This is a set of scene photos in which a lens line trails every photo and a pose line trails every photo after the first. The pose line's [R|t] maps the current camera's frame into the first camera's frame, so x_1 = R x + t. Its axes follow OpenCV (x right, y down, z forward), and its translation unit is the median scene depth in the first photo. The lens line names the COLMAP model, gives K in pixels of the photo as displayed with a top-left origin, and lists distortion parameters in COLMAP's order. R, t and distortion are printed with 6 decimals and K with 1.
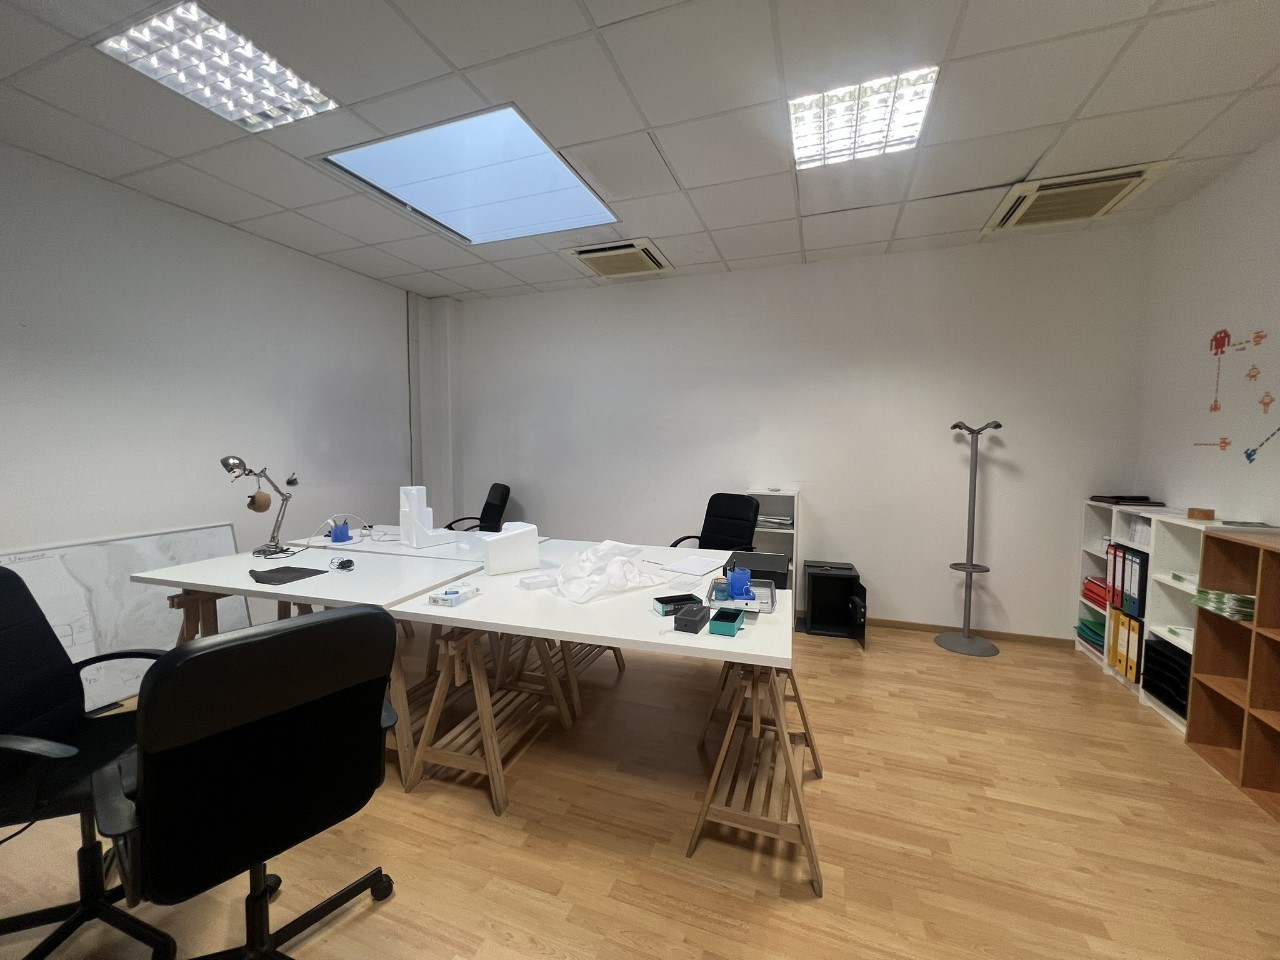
lens RADIAL K [[509.3, 0, 635.9], [0, 509.3, 477.5], [0, 0, 1]] dist [-0.001935, 0.000318]
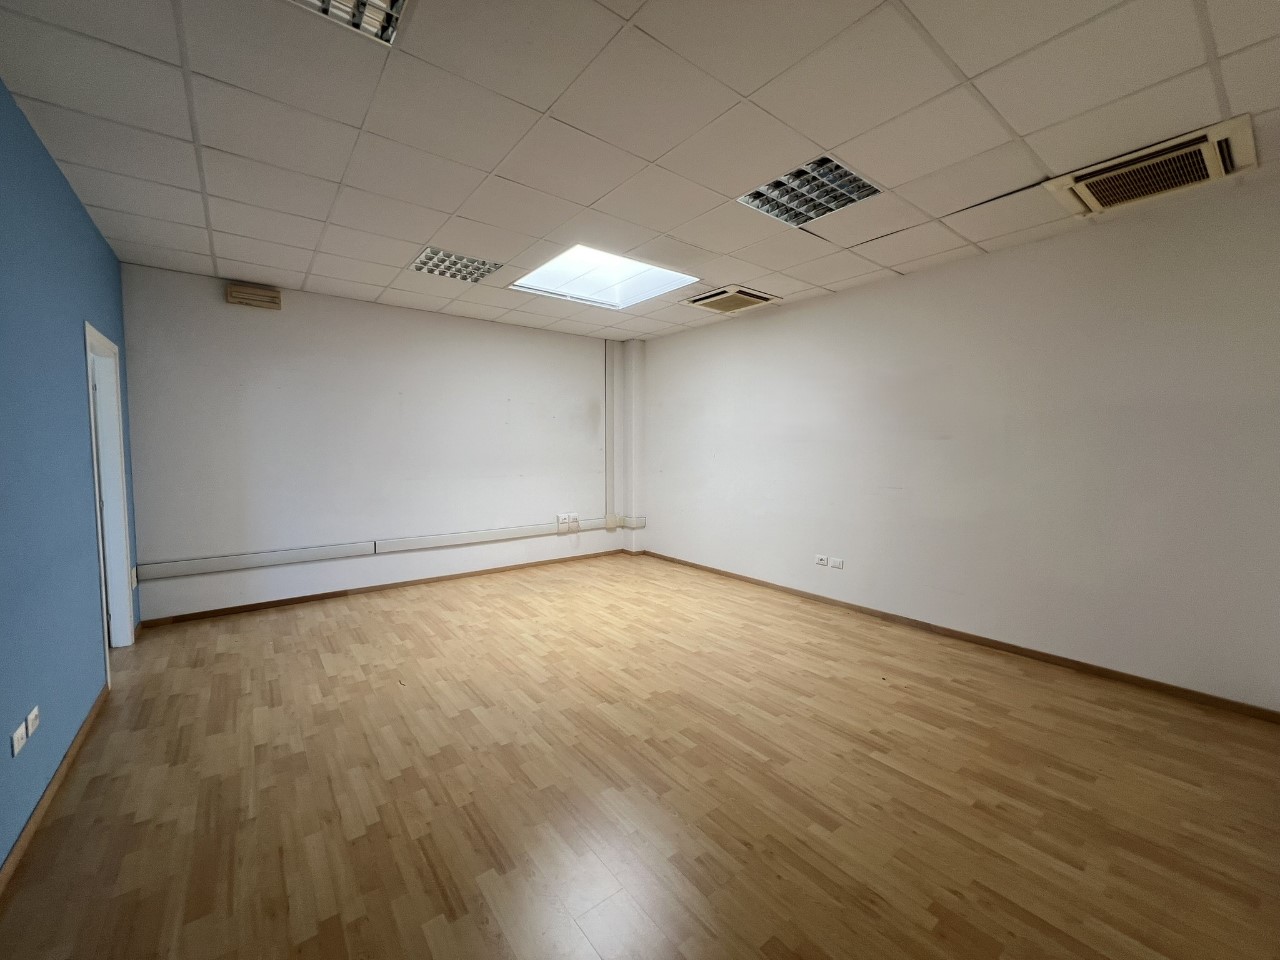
lens RADIAL K [[509.3, 0, 638.0], [0, 509.3, 480.7], [0, 0, 1]] dist [-0.001935, 0.000318]
pose [[0.851315, 0.032444, -0.523651, 0.656451], [-0.032616, 0.999428, 0.008896, 0.000385], [0.523640, 0.009506, 0.851887, -0.224738]]
